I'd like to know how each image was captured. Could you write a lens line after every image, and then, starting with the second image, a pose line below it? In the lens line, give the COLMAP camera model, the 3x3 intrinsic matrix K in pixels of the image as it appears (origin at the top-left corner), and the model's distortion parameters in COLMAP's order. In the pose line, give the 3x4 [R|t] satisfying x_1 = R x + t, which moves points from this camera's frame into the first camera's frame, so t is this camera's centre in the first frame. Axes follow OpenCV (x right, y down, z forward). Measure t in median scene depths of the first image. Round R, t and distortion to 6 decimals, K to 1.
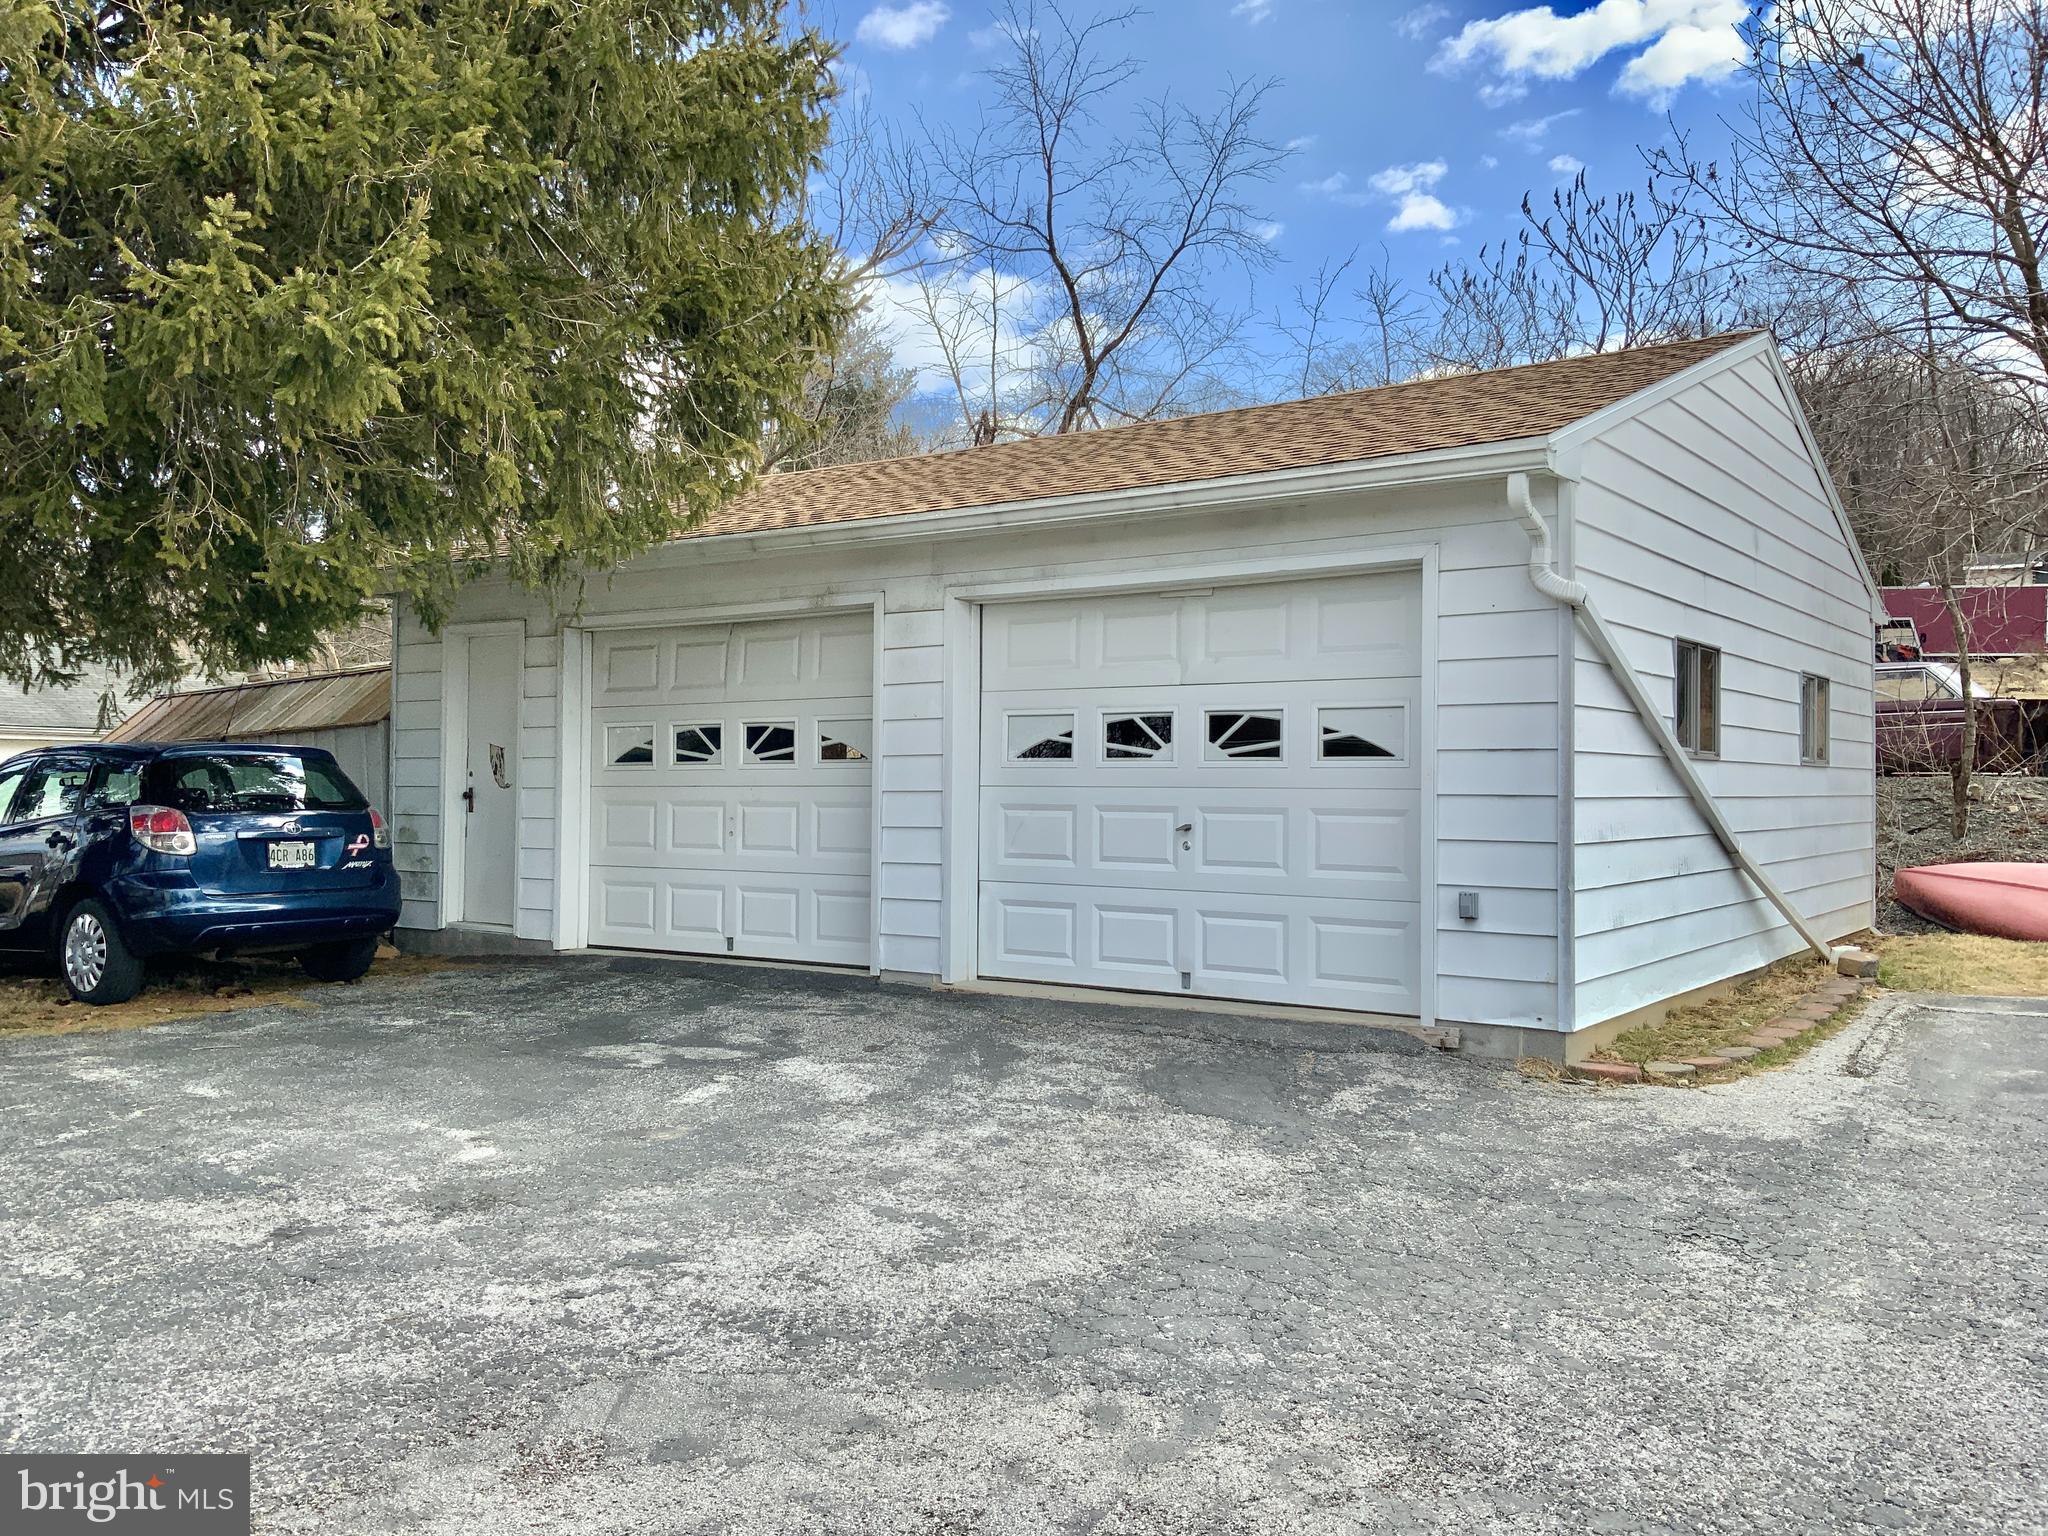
lens RADIAL K [[1685.4, 0, 1024.0], [0, 1685.4, 768.0], [0, 0, 1]] dist [0.000950, 0.001276]
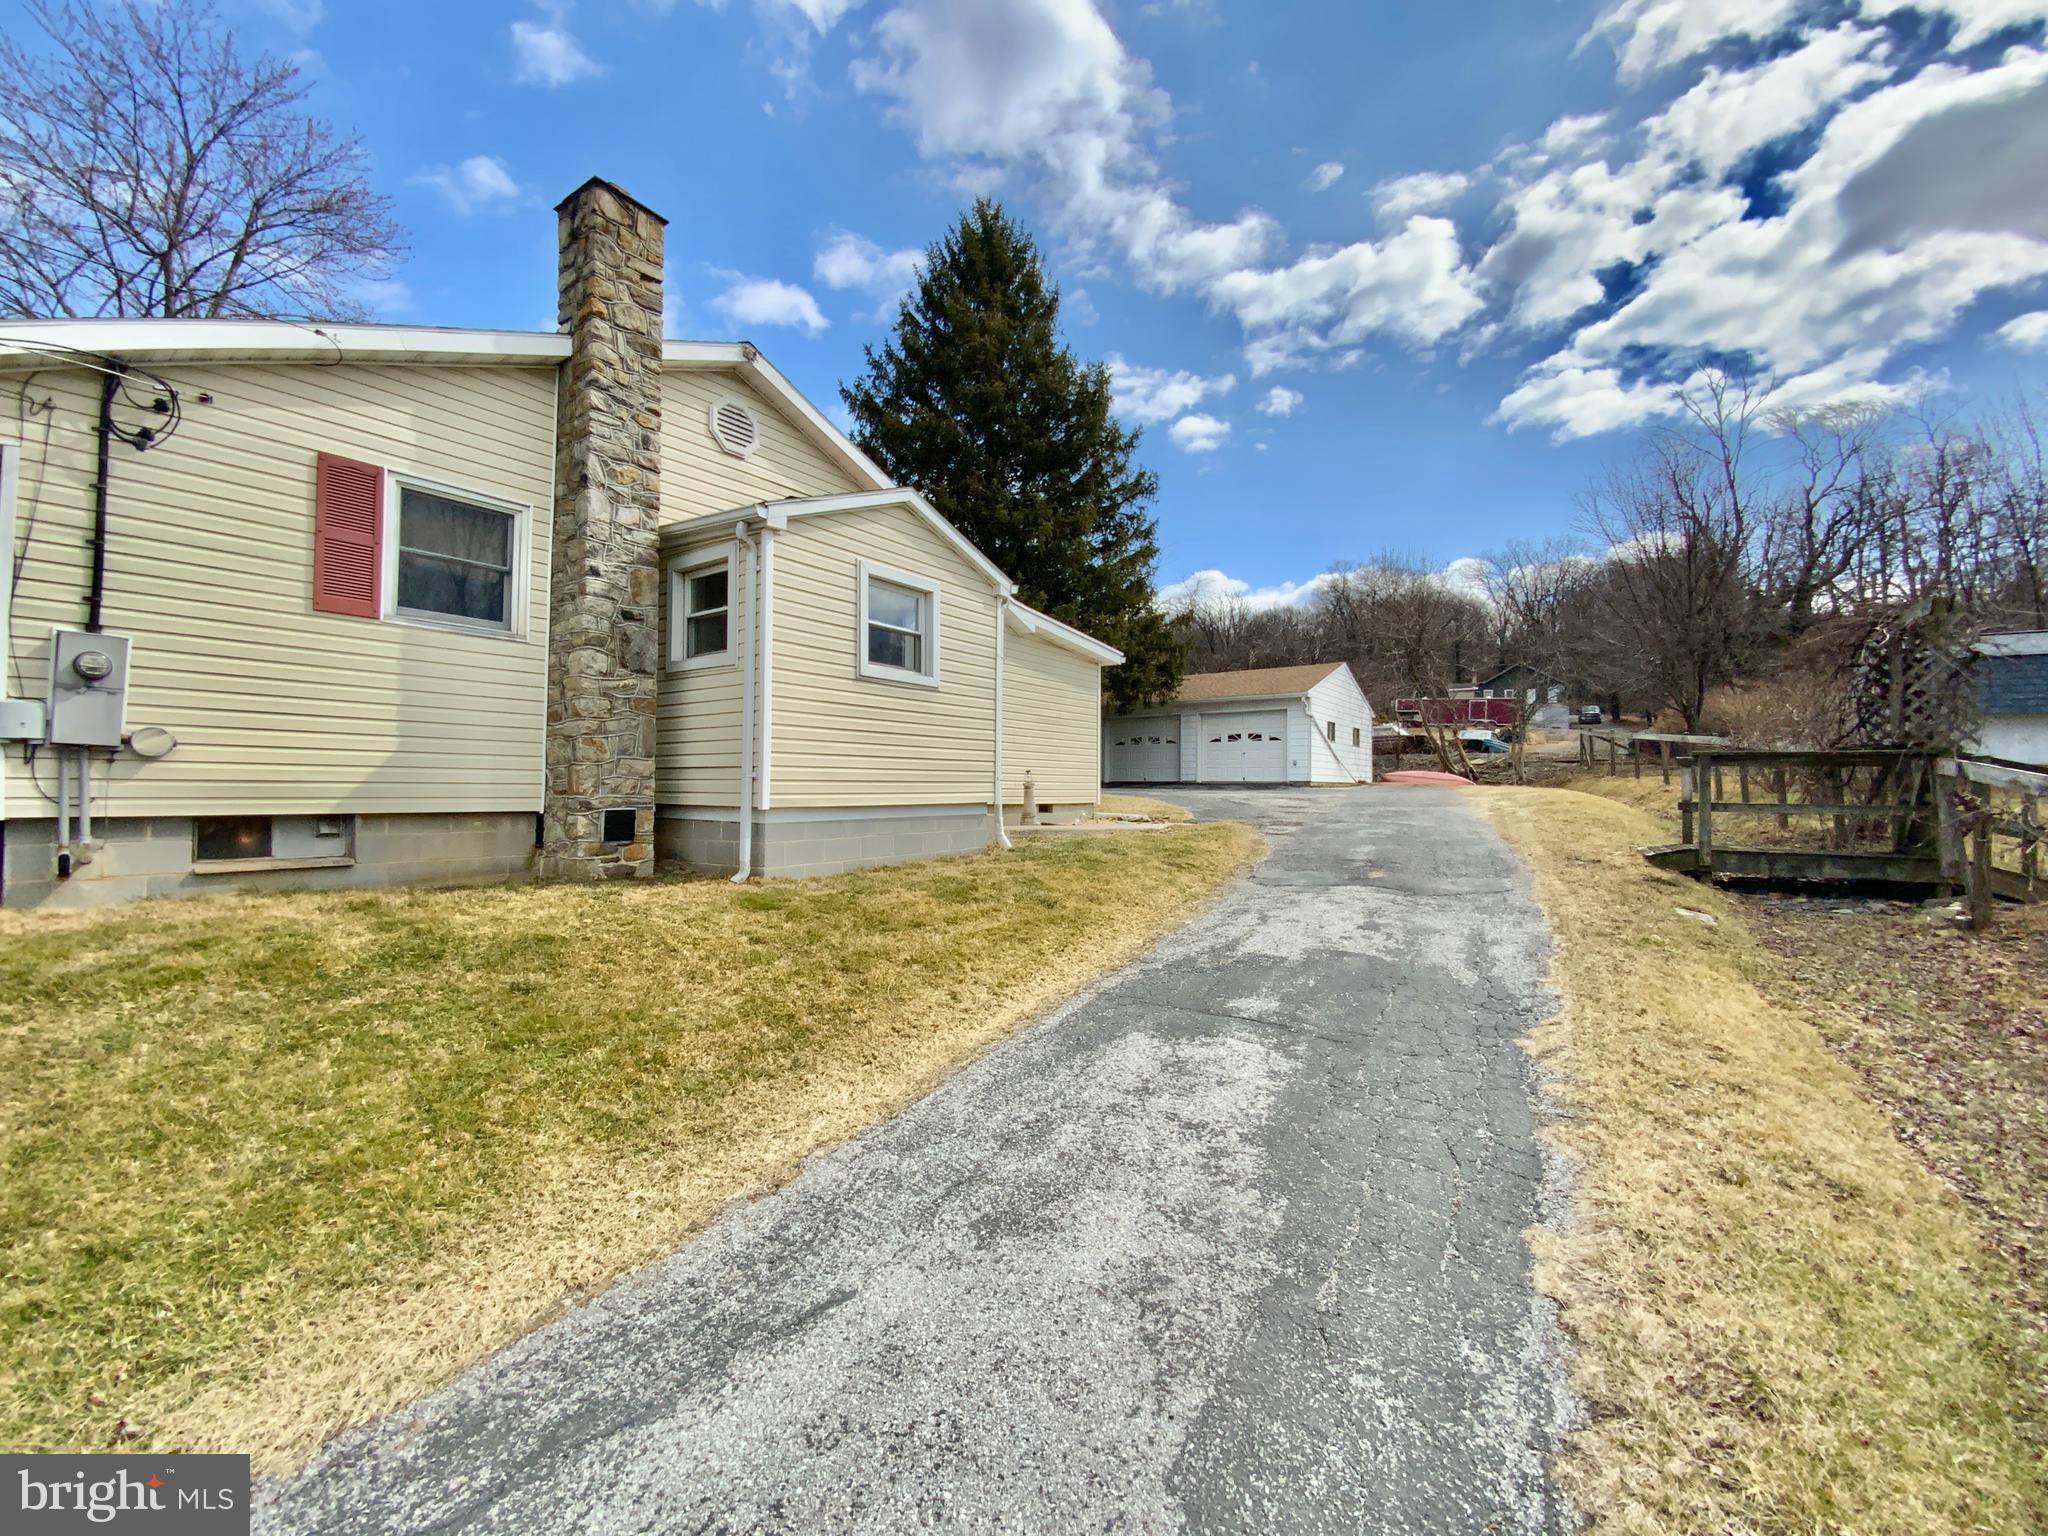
lens RADIAL K [[829.0, 0, 1019.2], [0, 829.0, 763.2], [0, 0, 1]] dist [0.036669, -0.027293]
pose [[0.999967, 0.004428, 0.006845, -0.672290], [-0.004284, 0.999772, -0.020927, 0.127842], [-0.006936, 0.020897, 0.999758, -1.797949]]
